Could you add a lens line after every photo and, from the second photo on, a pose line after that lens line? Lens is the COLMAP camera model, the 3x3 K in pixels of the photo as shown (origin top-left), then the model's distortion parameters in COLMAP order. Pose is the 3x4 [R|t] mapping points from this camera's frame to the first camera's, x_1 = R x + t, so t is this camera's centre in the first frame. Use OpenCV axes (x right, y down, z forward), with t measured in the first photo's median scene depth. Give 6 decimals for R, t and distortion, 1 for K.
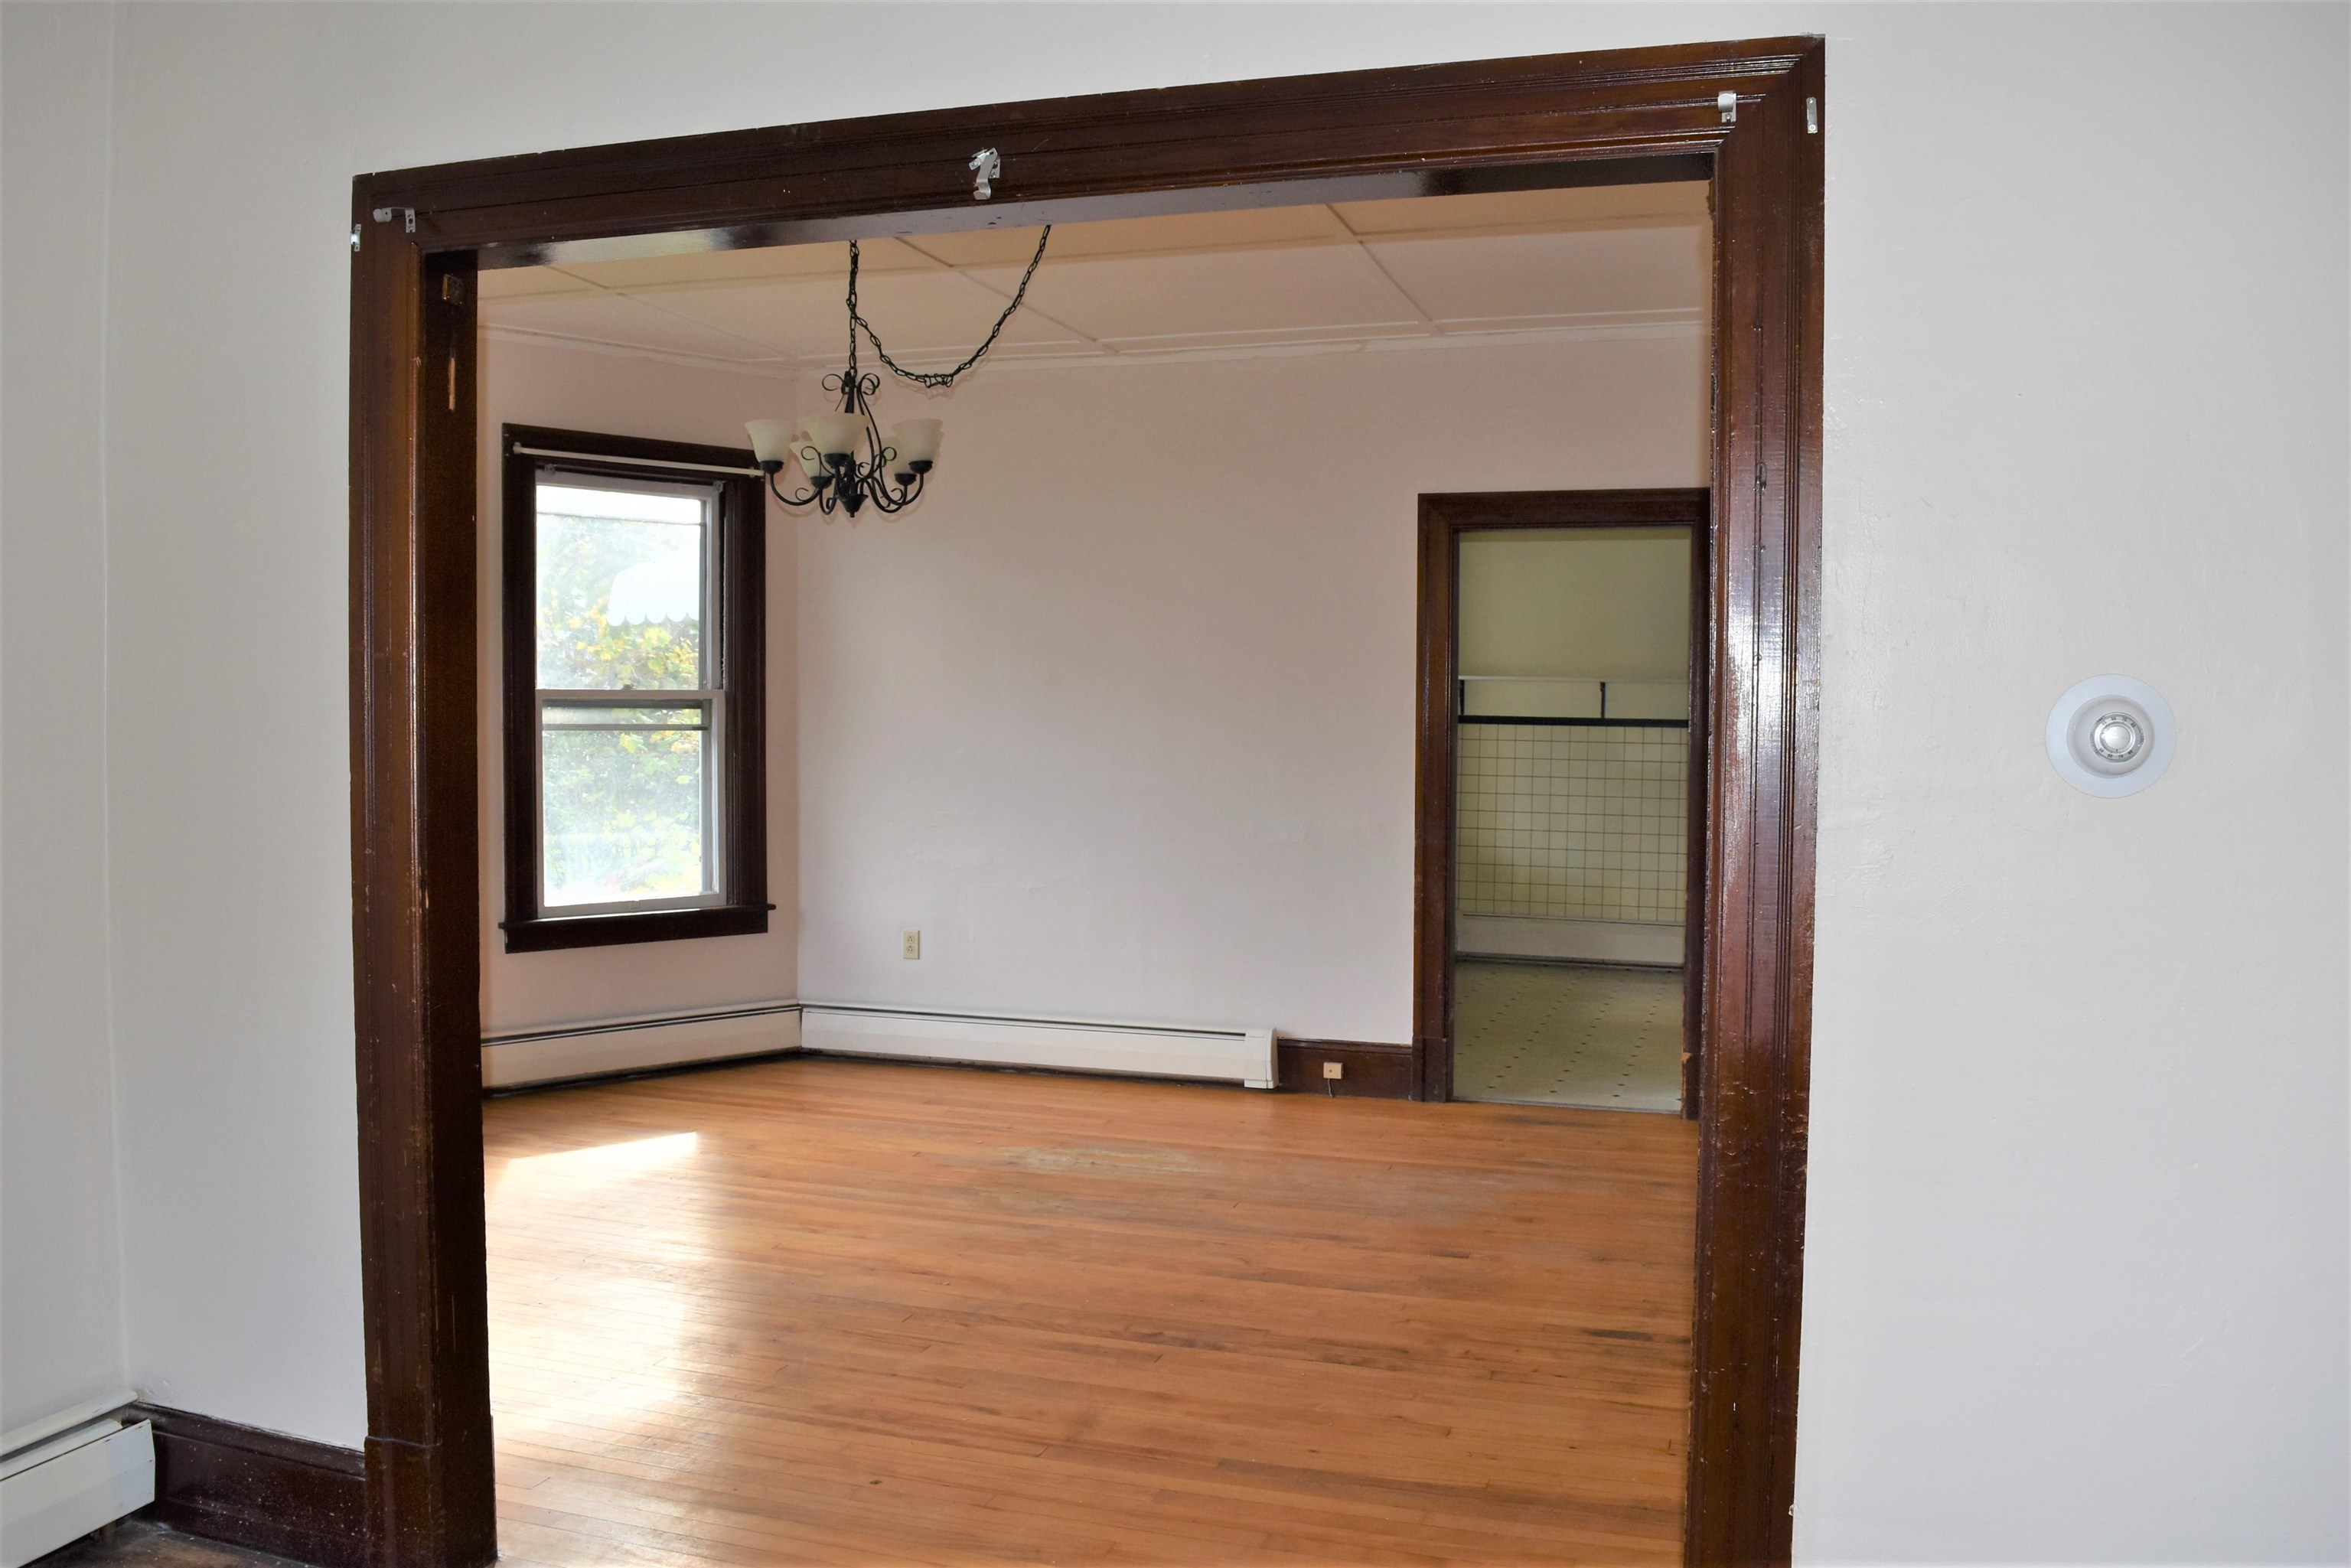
lens RADIAL K [[1837.6, 0, 1184.0], [0, 1837.6, 777.4], [0, 0, 1]] dist [-0.097195, 0.022738]
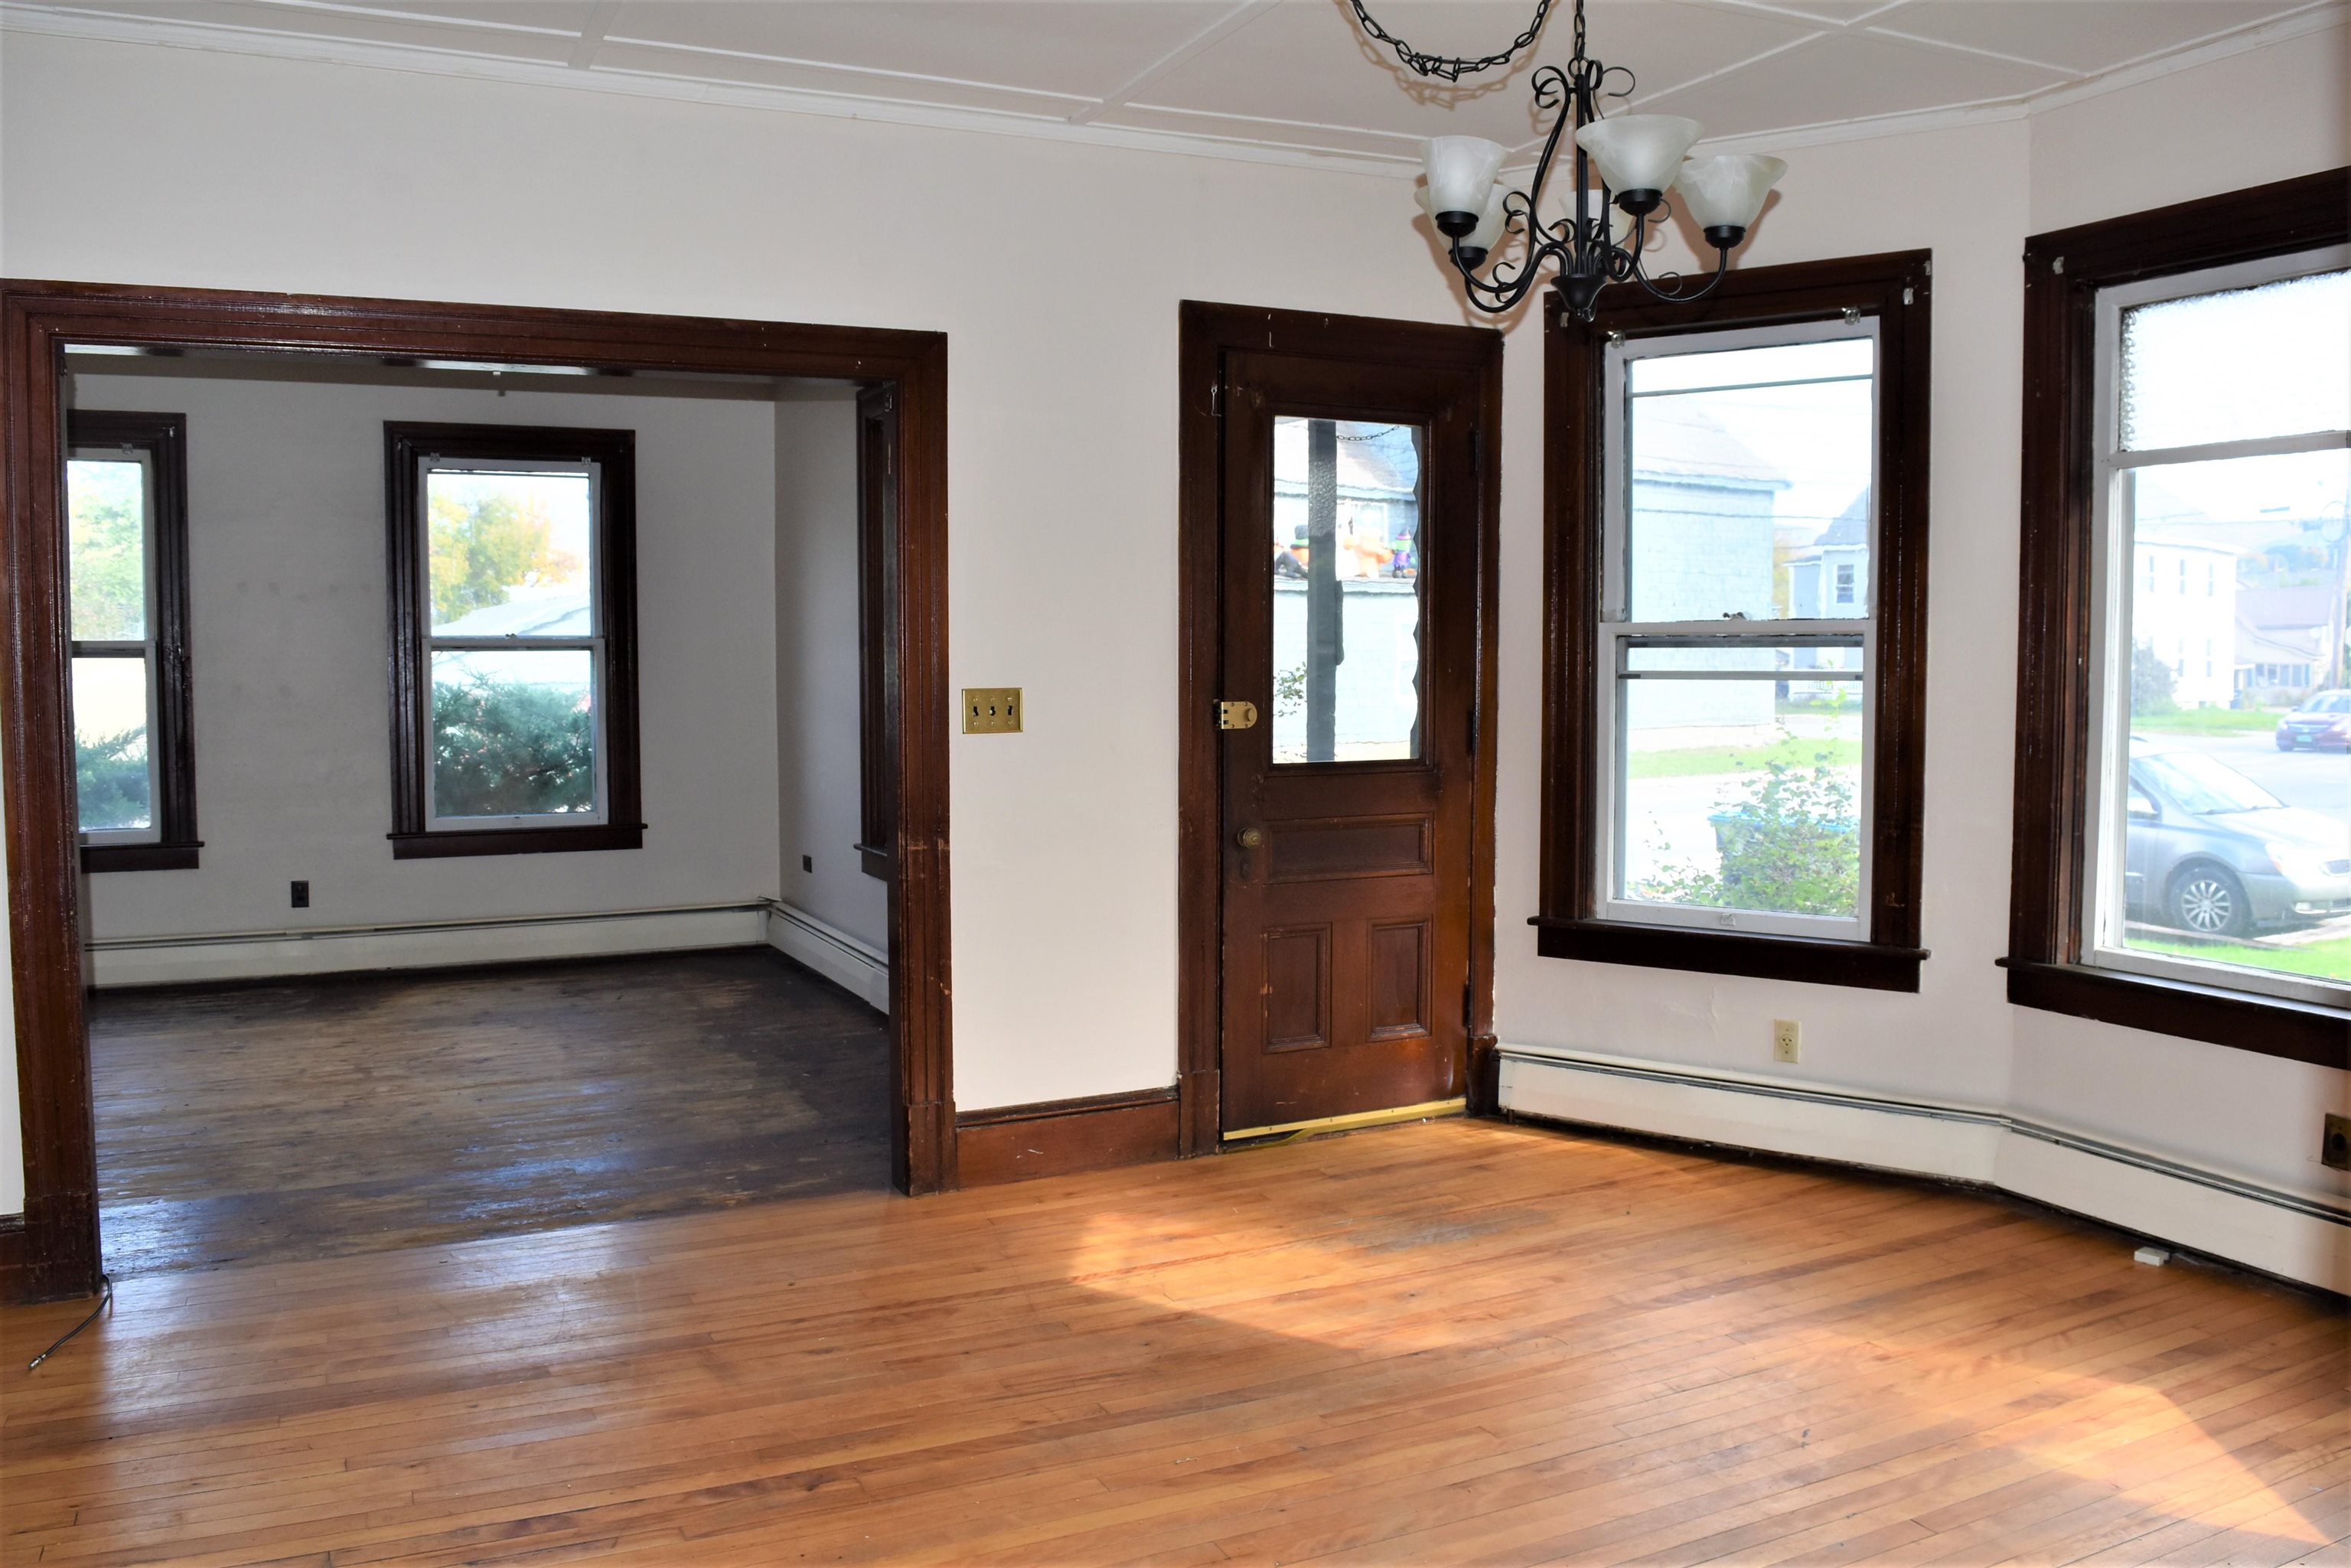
lens RADIAL K [[1837.6, 0, 1184.0], [0, 1837.6, 777.4], [0, 0, 1]] dist [-0.097195, 0.022738]
pose [[-0.724636, 0.044745, -0.687677, 0.356565], [-0.021792, 0.995903, 0.087763, -0.050367], [0.688787, 0.078582, -0.720692, 1.553878]]
